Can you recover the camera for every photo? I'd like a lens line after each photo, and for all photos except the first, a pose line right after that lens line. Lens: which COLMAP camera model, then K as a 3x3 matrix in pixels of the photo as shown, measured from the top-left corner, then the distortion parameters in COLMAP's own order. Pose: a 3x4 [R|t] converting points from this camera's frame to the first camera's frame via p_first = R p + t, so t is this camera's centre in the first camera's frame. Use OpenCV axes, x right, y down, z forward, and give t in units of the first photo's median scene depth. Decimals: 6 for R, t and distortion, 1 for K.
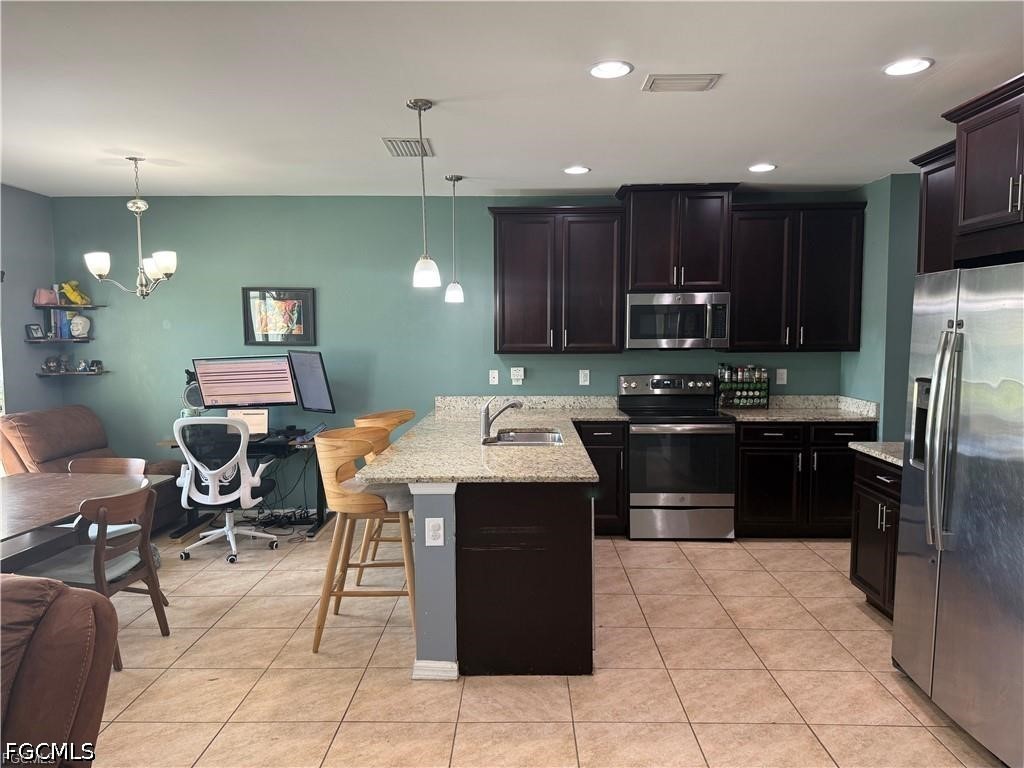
lens RADIAL K [[719.9, 0, 515.7], [0, 719.9, 387.1], [0, 0, 1]] dist [0.081185, -0.103528]
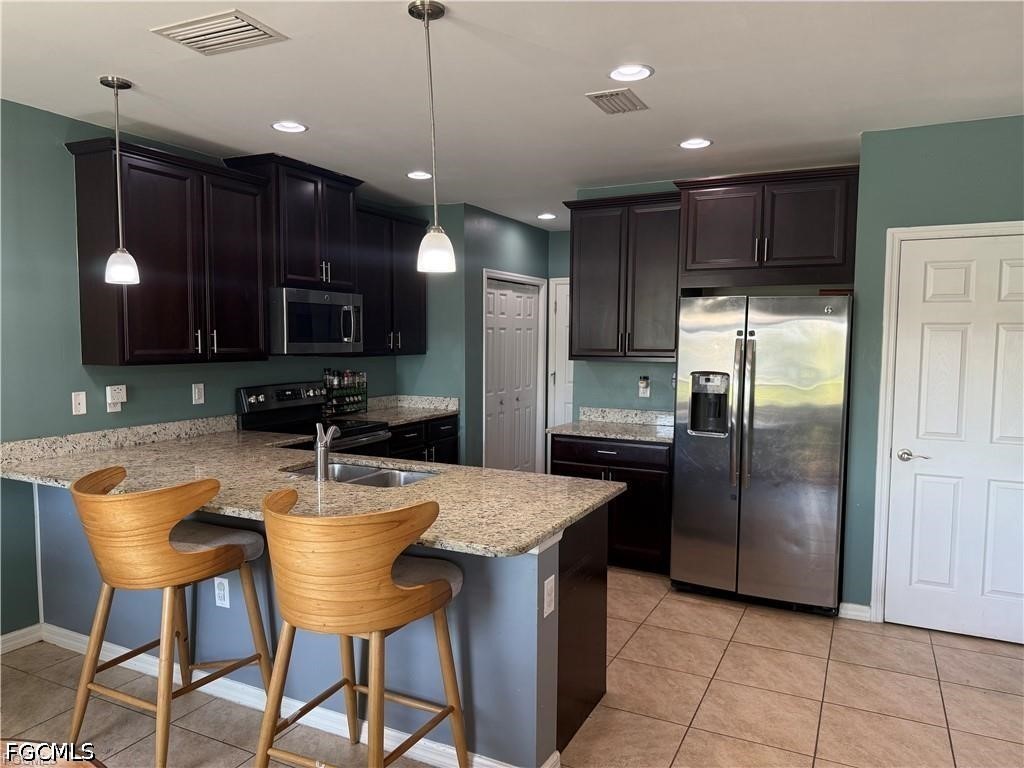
lens RADIAL K [[719.9, 0, 515.9], [0, 719.9, 384.5], [0, 0, 1]] dist [0.081185, -0.103528]
pose [[0.433825, -0.054639, 0.899339, -0.453409], [0.060482, 0.997674, 0.031438, -0.027721], [-0.898965, 0.040755, 0.436121, 0.381941]]
